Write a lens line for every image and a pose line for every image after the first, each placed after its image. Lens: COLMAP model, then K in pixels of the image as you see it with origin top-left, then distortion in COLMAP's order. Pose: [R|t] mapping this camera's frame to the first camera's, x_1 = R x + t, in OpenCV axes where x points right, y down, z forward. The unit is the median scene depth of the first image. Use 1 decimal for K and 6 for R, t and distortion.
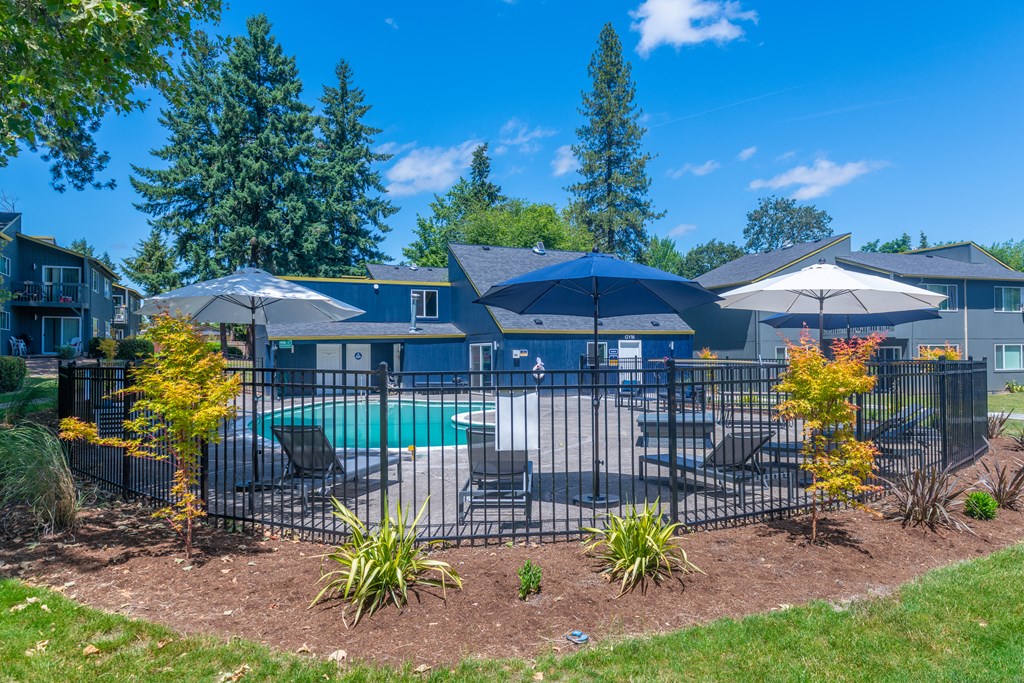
lens RADIAL K [[776.0, 0, 512.0], [0, 776.0, 341.5], [0, 0, 1]] dist [0.010455, 0.005580]
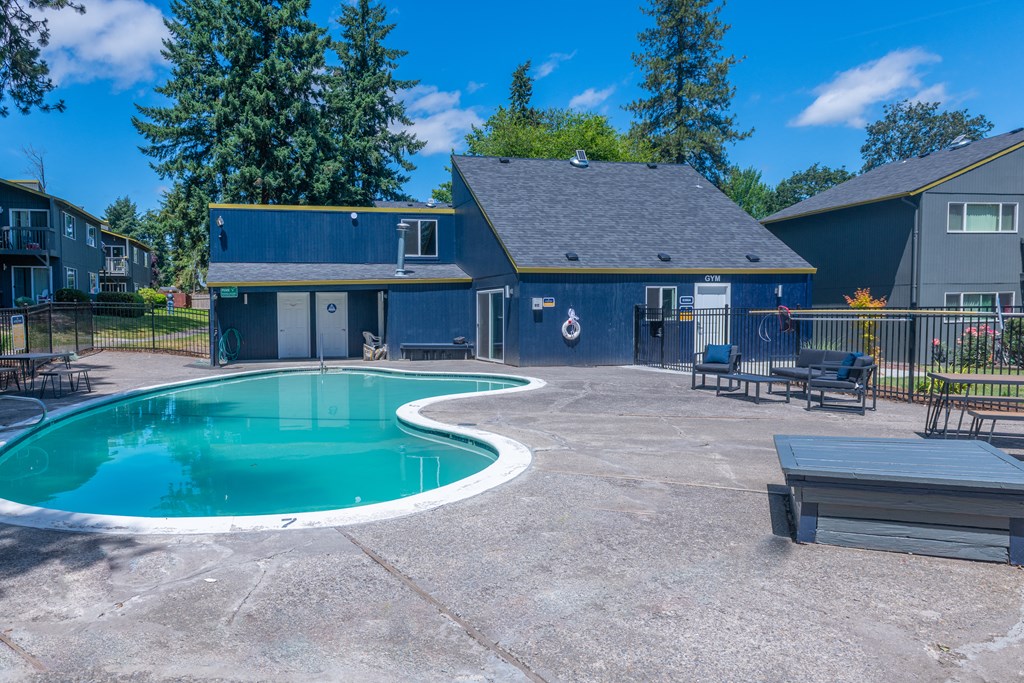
lens RADIAL K [[772.6, 0, 398.0], [0, 772.6, 357.6], [0, 0, 1]] dist [0.002772, -0.001028]
pose [[0.976839, 0.010932, -0.213695, 0.015308], [0.005285, 0.997157, 0.075169, 0.005587], [0.213910, -0.074558, 0.974004, 0.147602]]
